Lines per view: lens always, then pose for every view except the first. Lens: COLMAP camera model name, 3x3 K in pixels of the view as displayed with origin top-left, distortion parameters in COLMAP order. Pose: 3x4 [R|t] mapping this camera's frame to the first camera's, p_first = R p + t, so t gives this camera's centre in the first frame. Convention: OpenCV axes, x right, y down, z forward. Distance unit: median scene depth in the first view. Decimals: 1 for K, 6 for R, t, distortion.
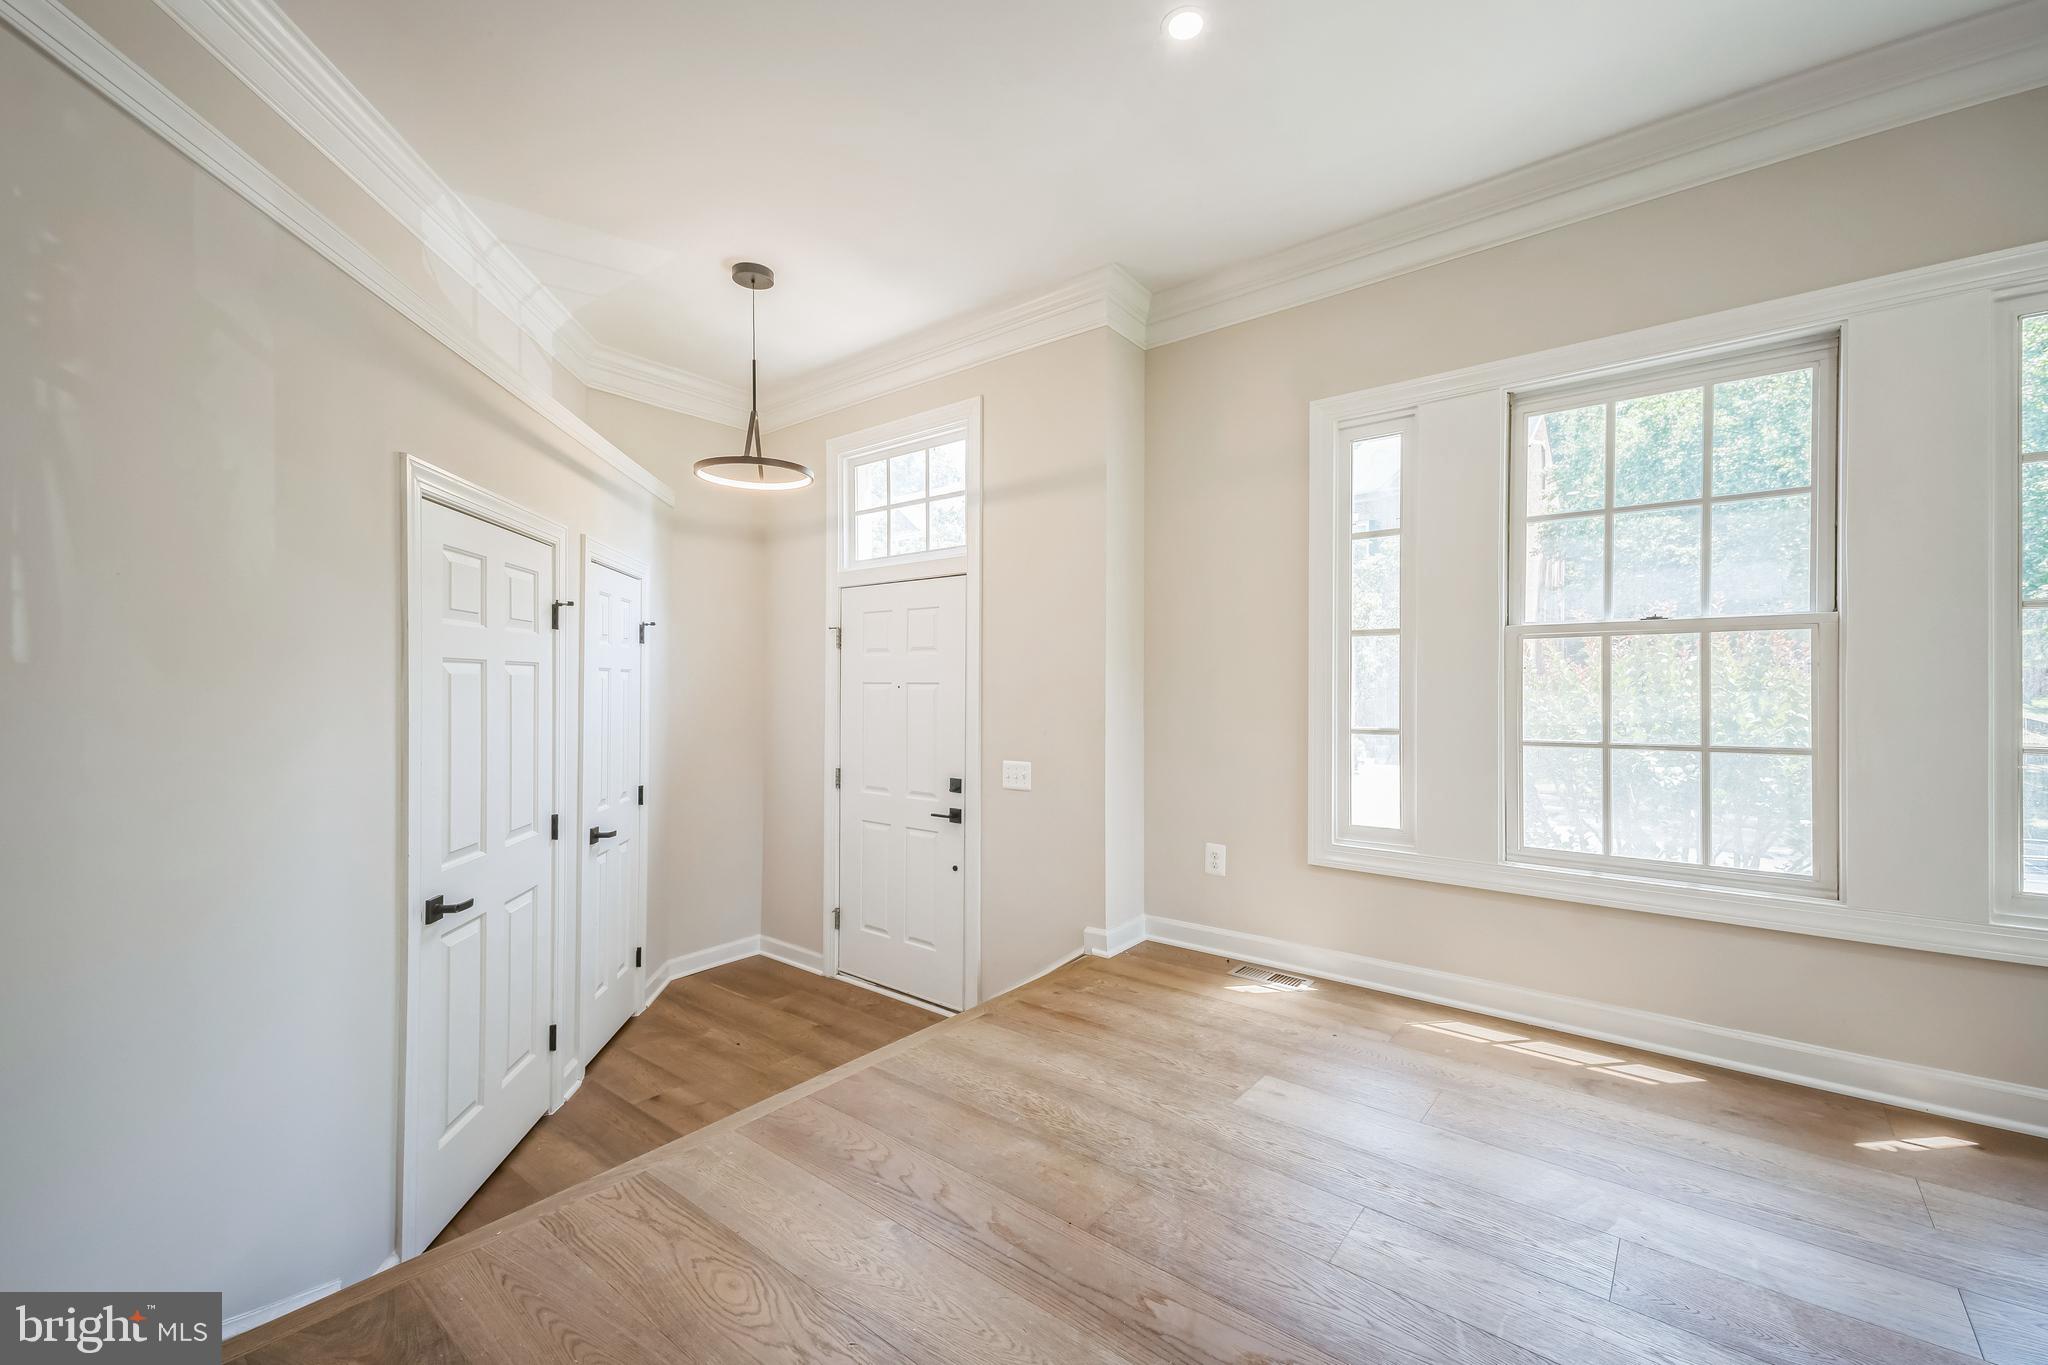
lens RADIAL K [[851.6, 0, 1030.1], [0, 851.6, 686.5], [0, 0, 1]] dist [0.001993, -0.000012]
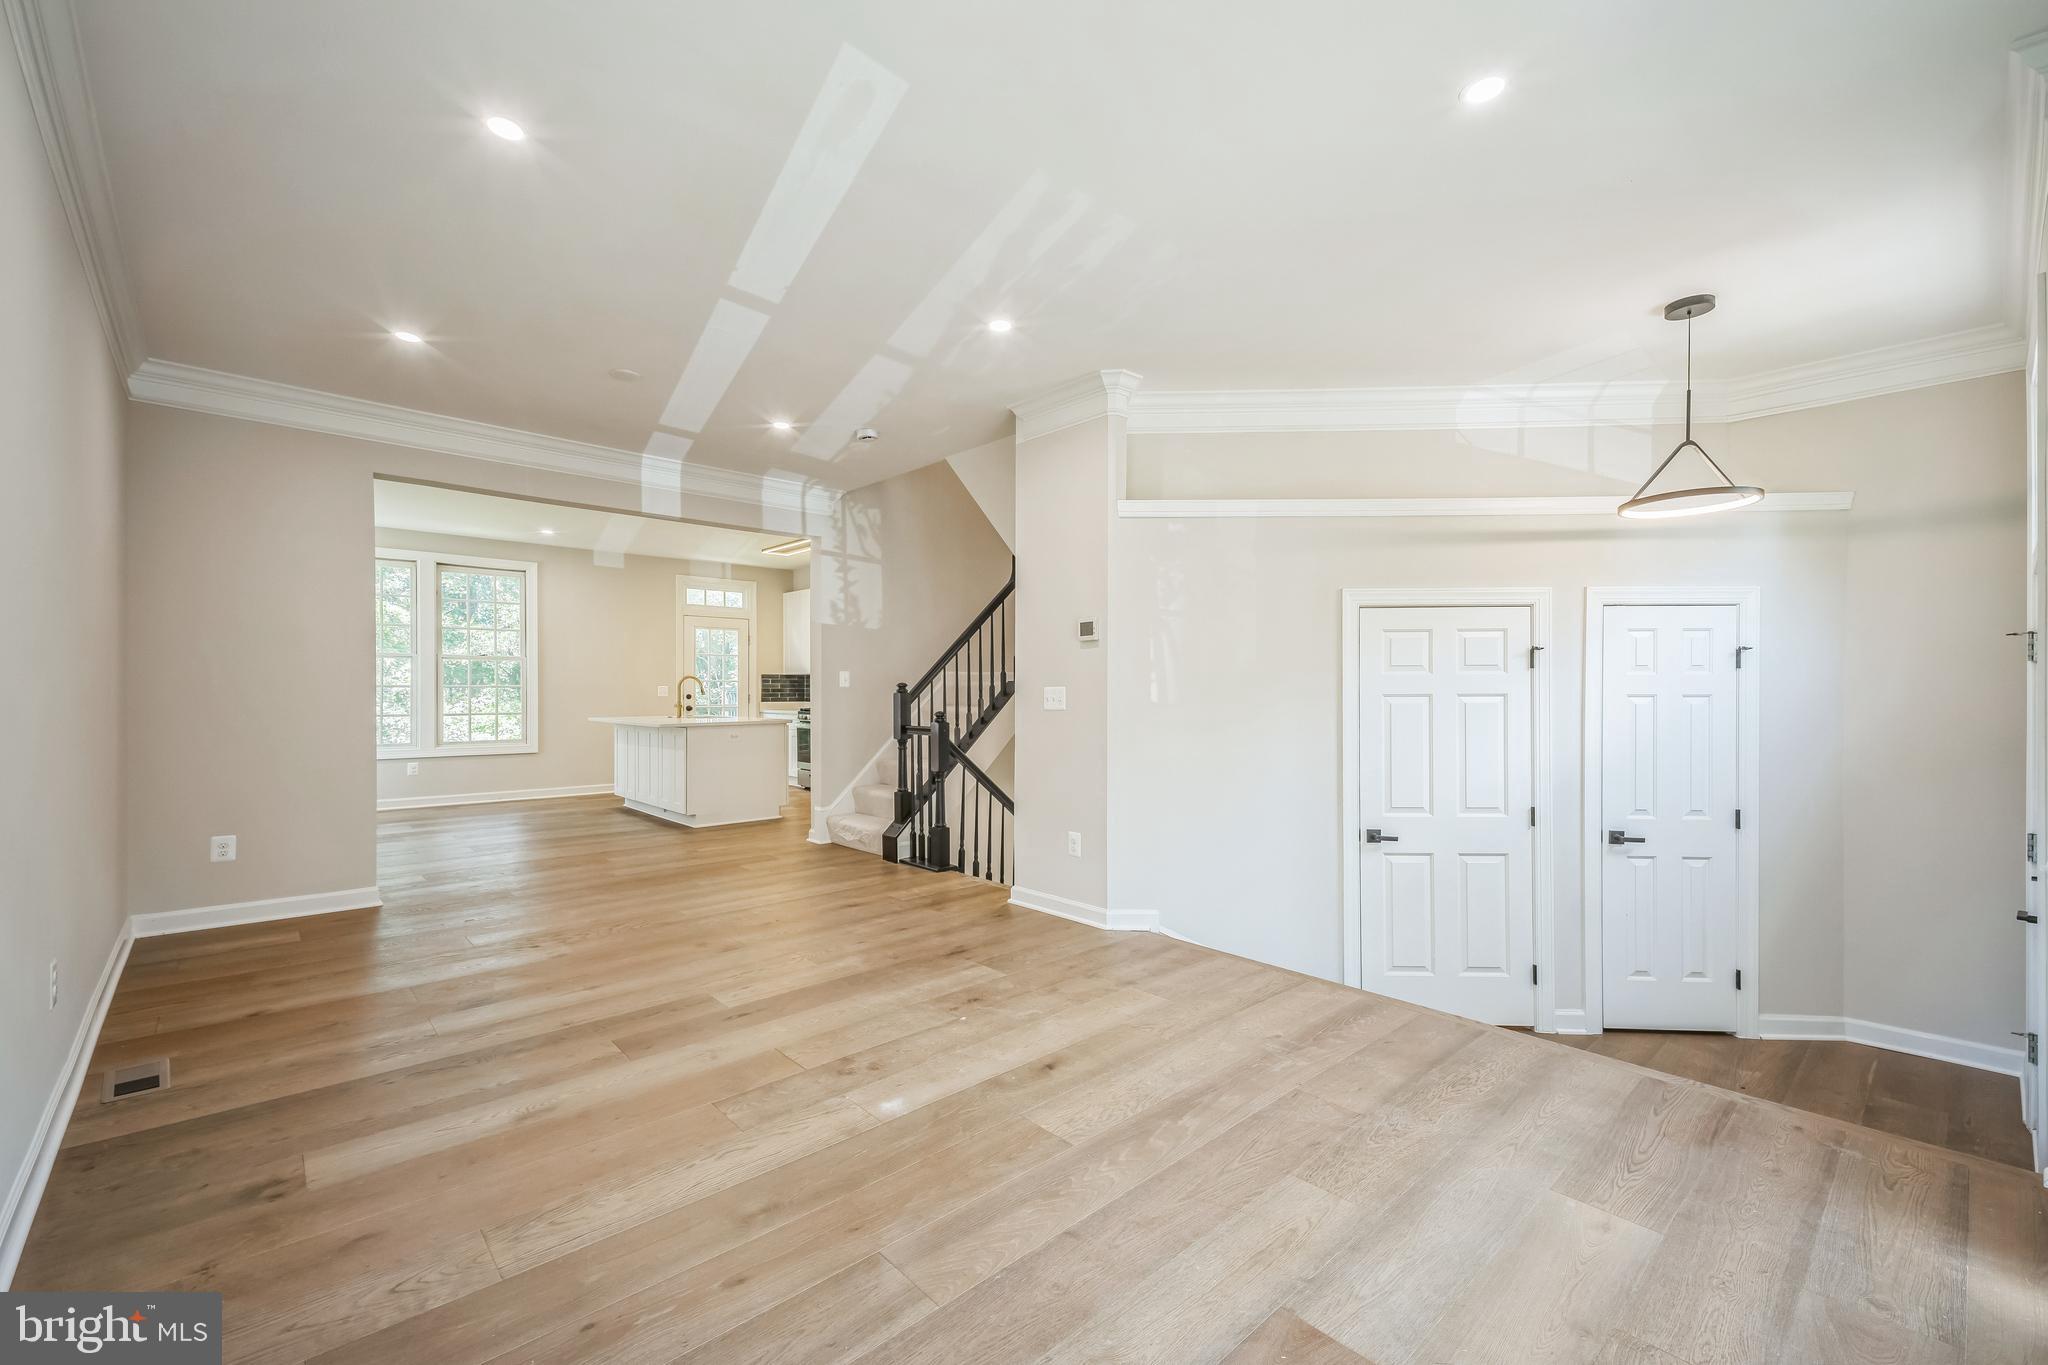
lens RADIAL K [[851.6, 0, 1028.0], [0, 851.6, 692.1], [0, 0, 1]] dist [0.001993, -0.000012]
pose [[-0.136103, 0.012639, -0.990614, 0.897169], [-0.004968, 0.999897, 0.013440, -0.044882], [0.990682, 0.006750, -0.136026, 0.410757]]
